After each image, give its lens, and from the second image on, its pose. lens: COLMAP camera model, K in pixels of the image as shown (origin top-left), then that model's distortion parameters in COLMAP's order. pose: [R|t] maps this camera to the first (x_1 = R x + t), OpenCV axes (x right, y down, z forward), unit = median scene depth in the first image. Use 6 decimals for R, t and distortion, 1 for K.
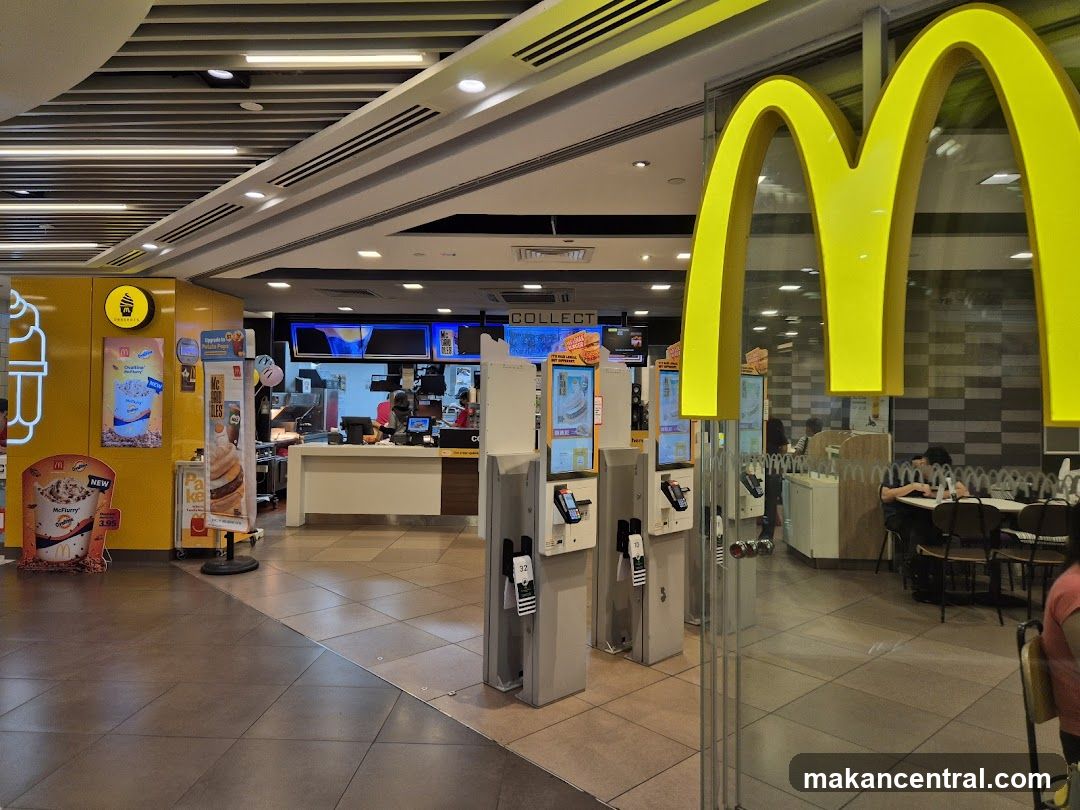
lens RADIAL K [[726.6, 0, 545.9], [0, 726.6, 379.3], [0, 0, 1]] dist [0.038209, -0.006710]
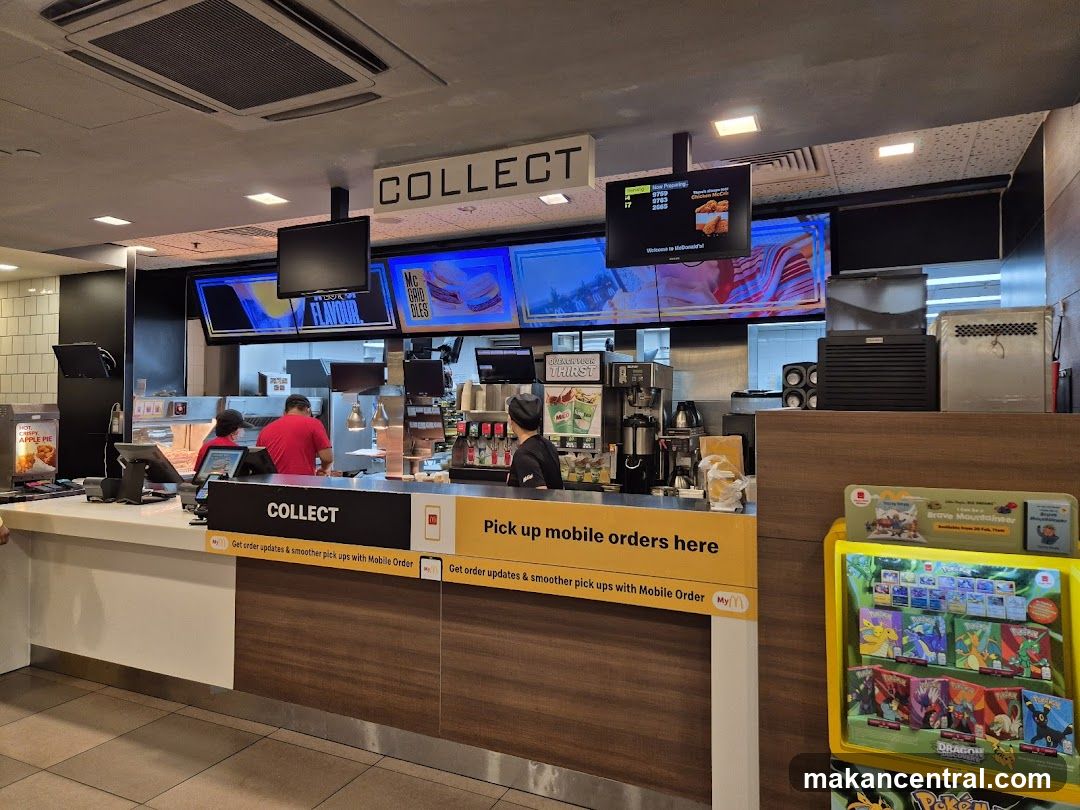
lens RADIAL K [[726.6, 0, 545.9], [0, 726.6, 379.3], [0, 0, 1]] dist [0.038209, -0.006710]
pose [[0.920948, -0.024213, -0.388931, 0.148289], [0.023936, 0.999698, -0.005559, 0.014870], [0.388949, -0.004190, 0.921250, 0.562374]]
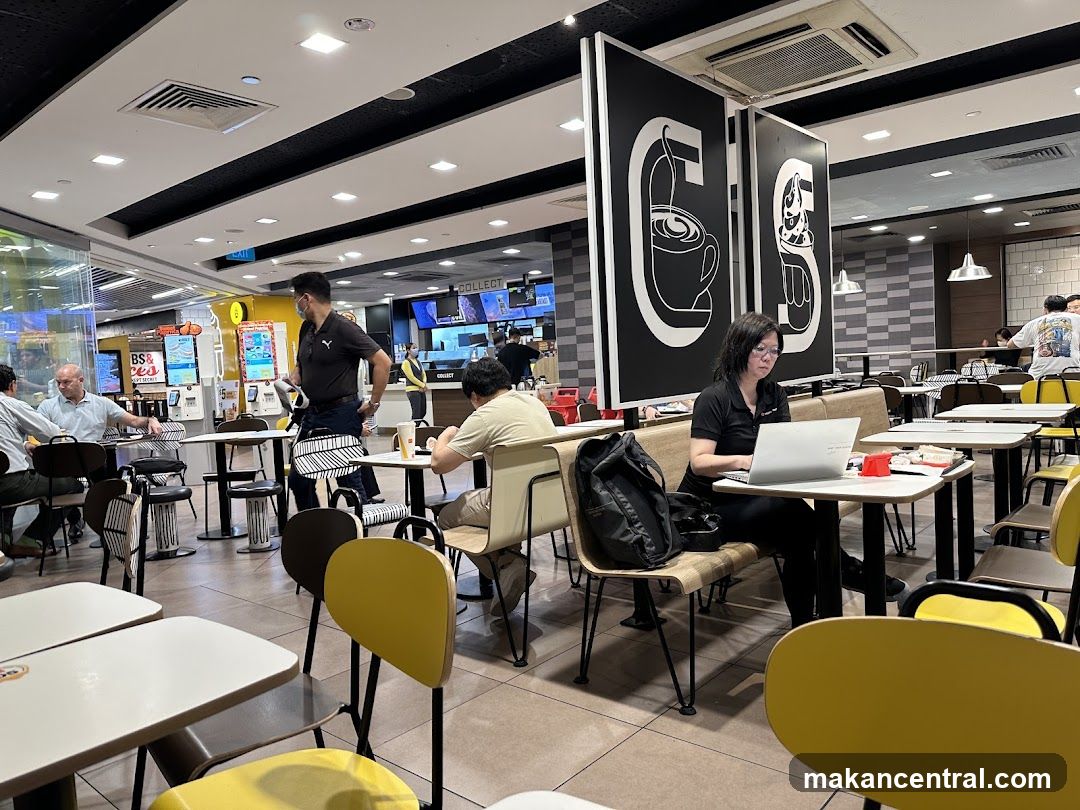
lens RADIAL K [[752.8, 0, 540.0], [0, 752.8, 405.0], [0, 0, 1]] dist [0.050649, -0.094400]
pose [[0.778249, -0.020525, -0.627621, 0.788973], [0.077957, 0.994892, 0.064130, 0.047592], [0.623098, -0.098837, 0.775874, -0.023774]]
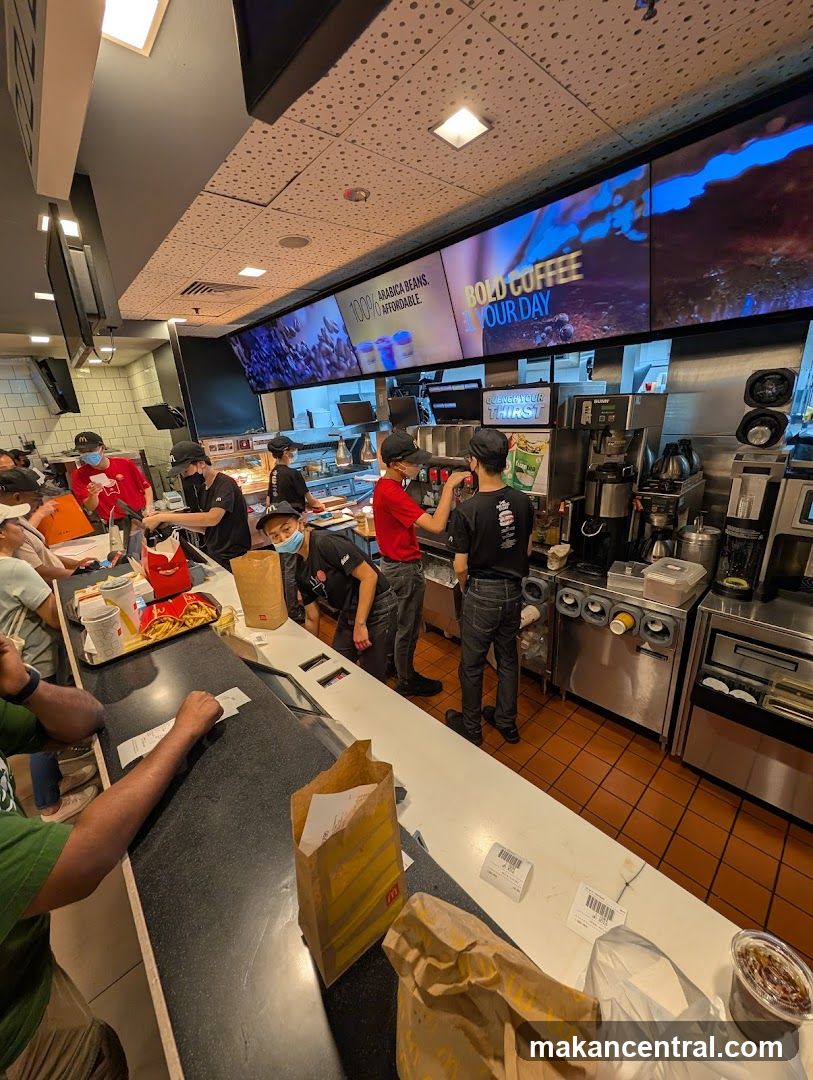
lens RADIAL K [[408.4, 0, 388.9], [0, 408.4, 534.2], [0, 0, 1]] dist [0.000690, 0.000070]
pose [[0.683506, 0.165051, -0.711040, 0.096942], [0.087214, 0.948657, 0.304045, -0.002630], [0.724716, -0.269830, 0.634018, 0.803868]]
